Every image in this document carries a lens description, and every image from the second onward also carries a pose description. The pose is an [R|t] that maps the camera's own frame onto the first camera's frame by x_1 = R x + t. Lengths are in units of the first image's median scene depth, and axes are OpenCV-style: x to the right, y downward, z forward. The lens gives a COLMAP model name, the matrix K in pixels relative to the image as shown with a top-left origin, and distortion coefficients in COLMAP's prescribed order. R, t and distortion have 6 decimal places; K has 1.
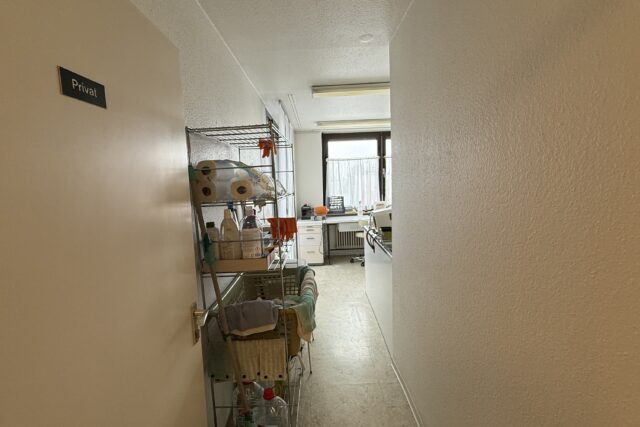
lens RADIAL K [[298.6, 0, 318.8], [0, 298.6, 213.5], [0, 0, 1]] dist [-0.006183, 0.000061]
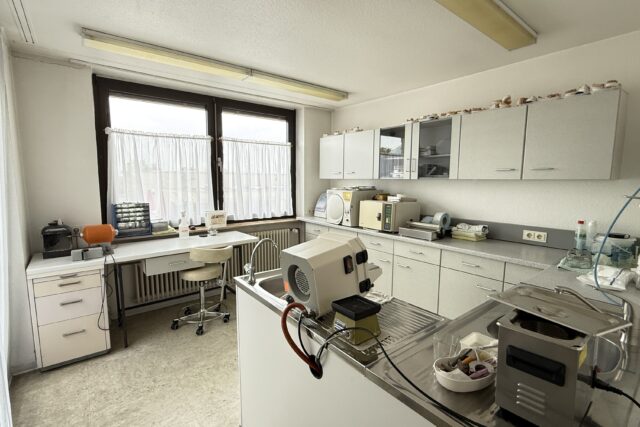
lens RADIAL K [[298.6, 0, 318.3], [0, 298.6, 214.8], [0, 0, 1]] dist [-0.006183, 0.000061]
pose [[0.790001, -0.036685, 0.612007, -0.004227], [0.034490, 0.999287, 0.015379, -0.035067], [-0.612135, 0.008959, 0.790702, 0.394486]]
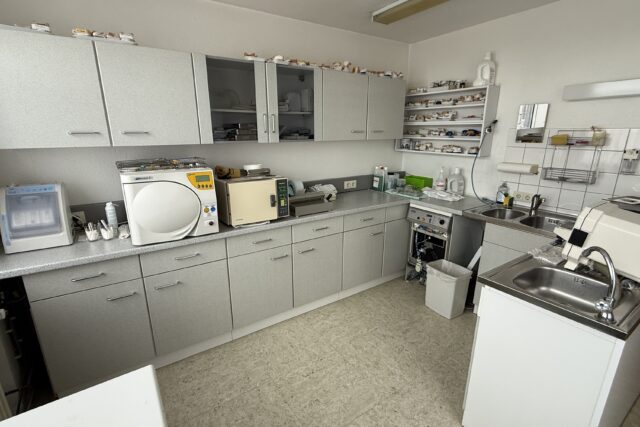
lens RADIAL K [[298.6, 0, 319.4], [0, 298.6, 215.6], [0, 0, 1]] dist [-0.006183, 0.000061]
pose [[-0.551179, -0.185168, 0.813581, 0.117934], [0.116258, 0.948511, 0.294639, -0.134879], [-0.826248, 0.256984, -0.501272, 1.125140]]
